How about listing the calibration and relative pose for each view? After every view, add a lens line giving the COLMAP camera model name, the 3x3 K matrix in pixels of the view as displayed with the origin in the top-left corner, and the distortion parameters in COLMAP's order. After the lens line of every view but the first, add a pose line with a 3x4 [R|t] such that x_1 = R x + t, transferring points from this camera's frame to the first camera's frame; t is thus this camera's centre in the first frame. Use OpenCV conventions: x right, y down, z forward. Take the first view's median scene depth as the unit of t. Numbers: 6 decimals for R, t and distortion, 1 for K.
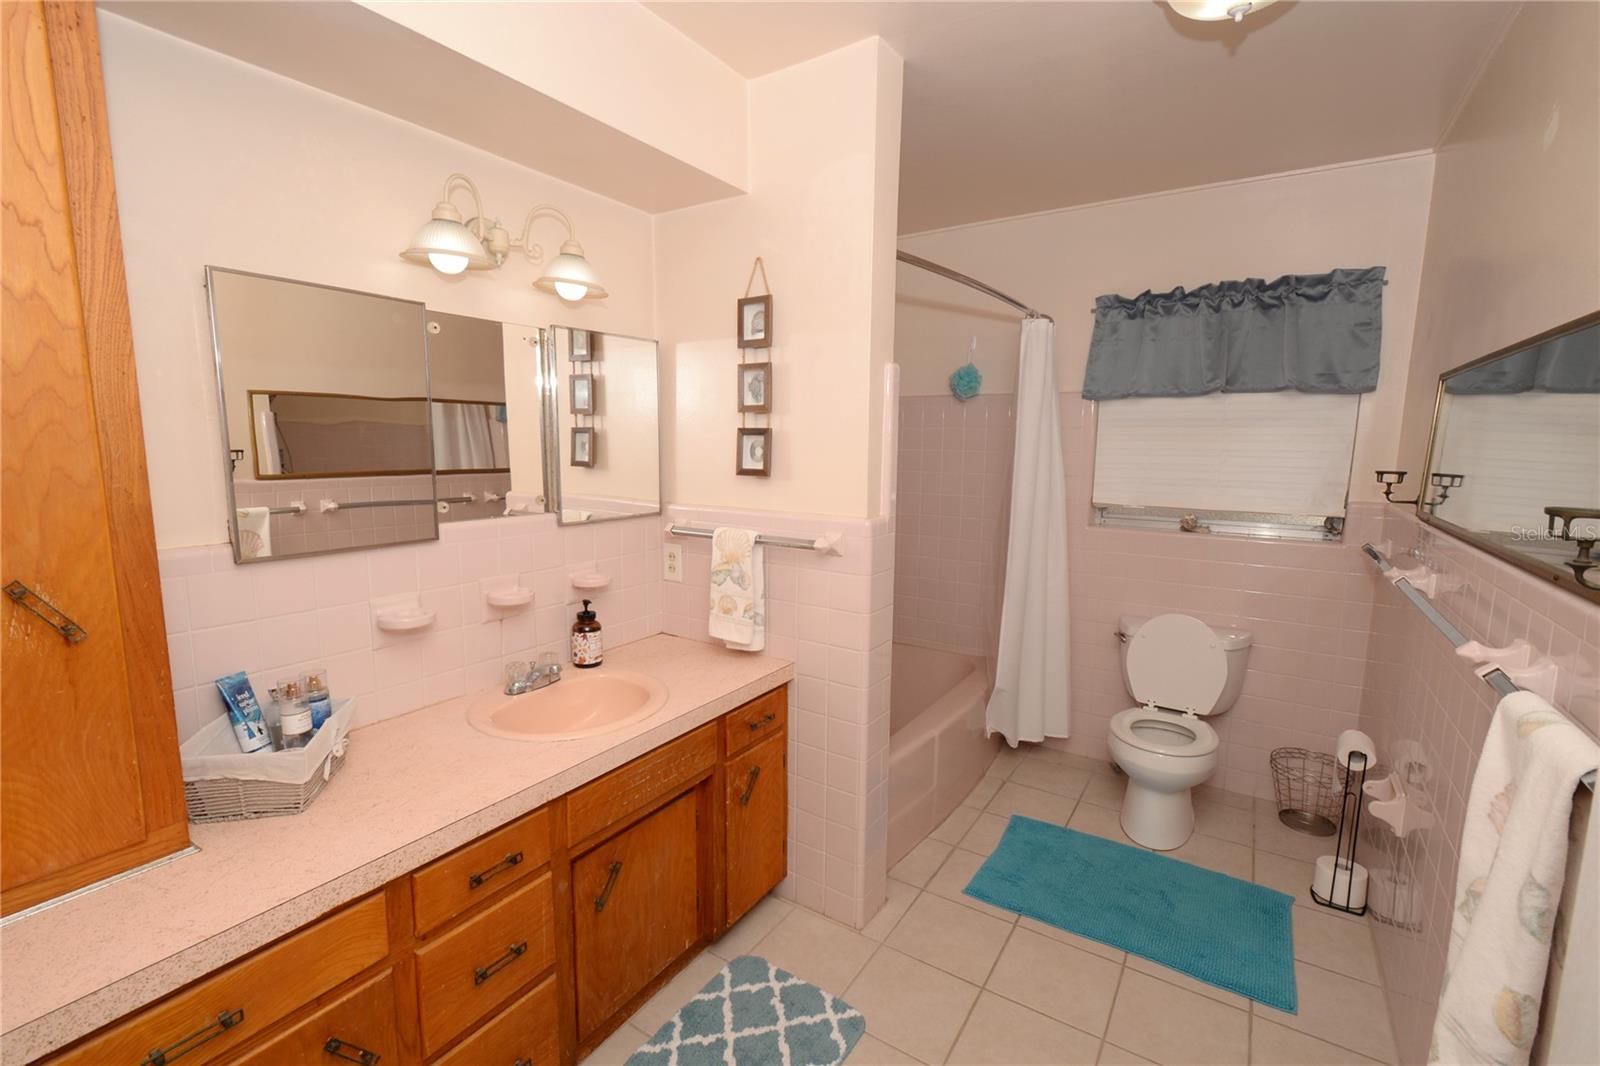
lens RADIAL K [[692.3, 0, 868.7], [0, 692.3, 536.0], [0, 0, 1]] dist [0.005575, -0.001334]
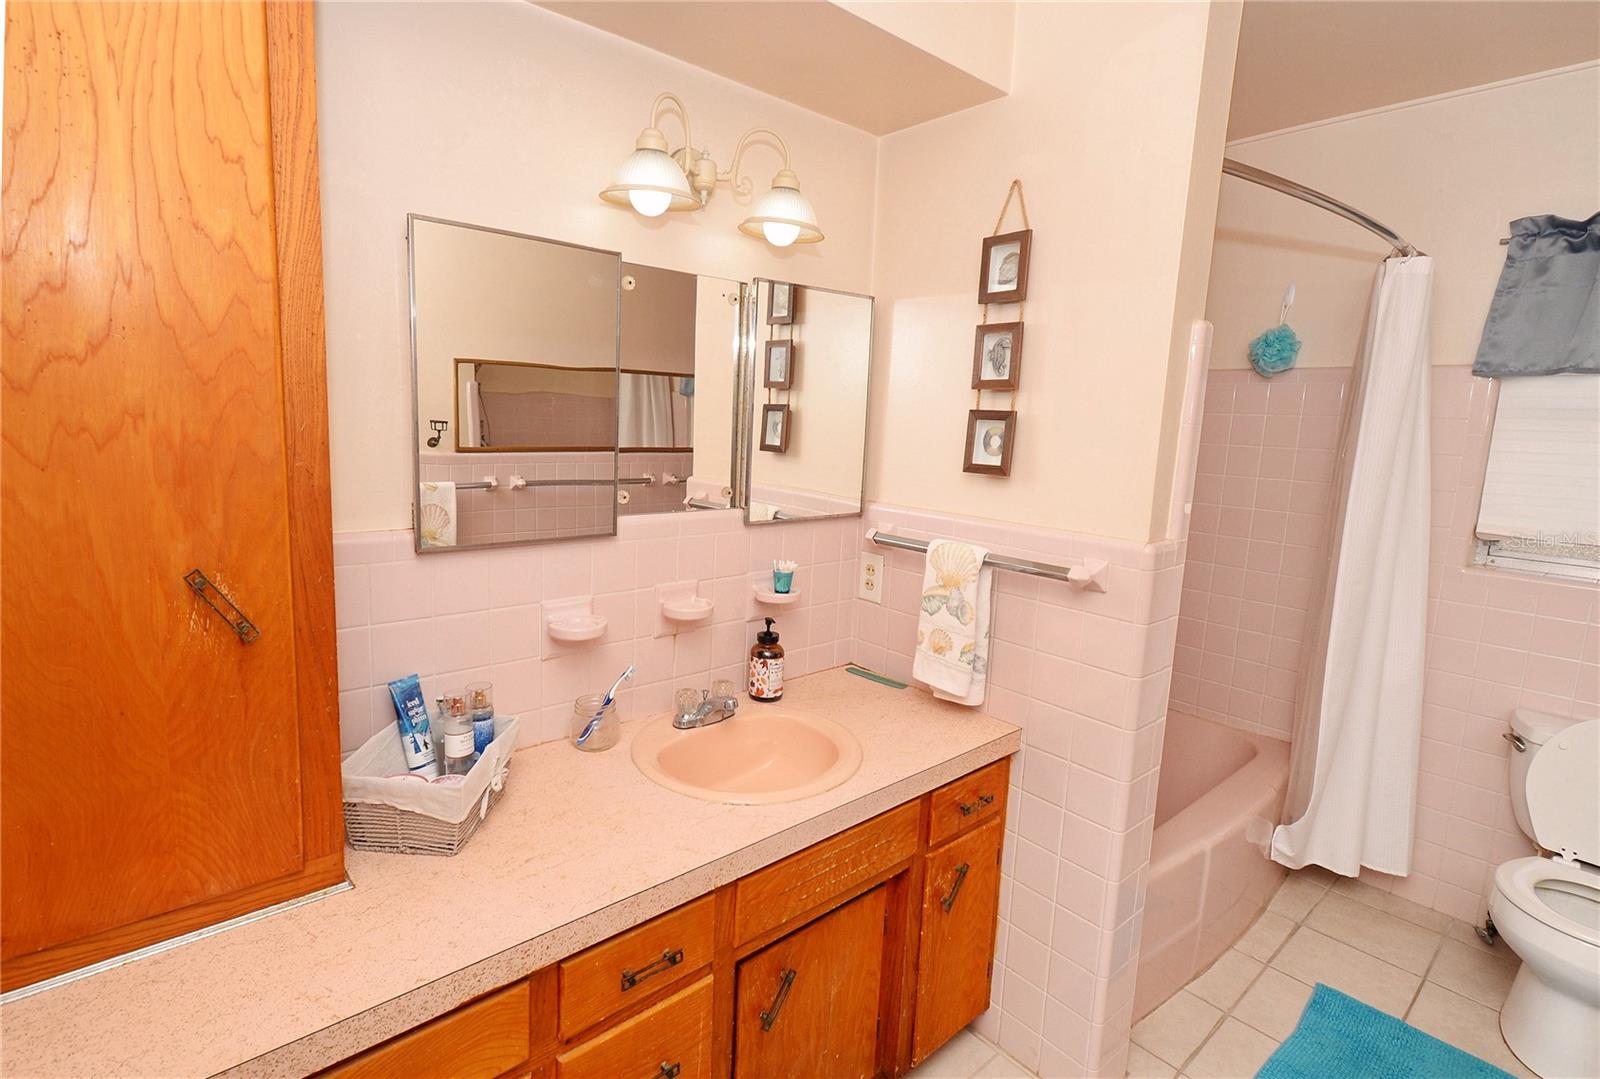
lens RADIAL K [[762.2, 0, 791.3], [0, 762.2, 531.2], [0, 0, 1]] dist [0.005675, 0.000807]
pose [[0.944089, 0.074714, -0.321114, -0.108000], [-0.072043, 0.997197, 0.020211, -0.029946], [0.321724, 0.004053, 0.946825, 0.168477]]
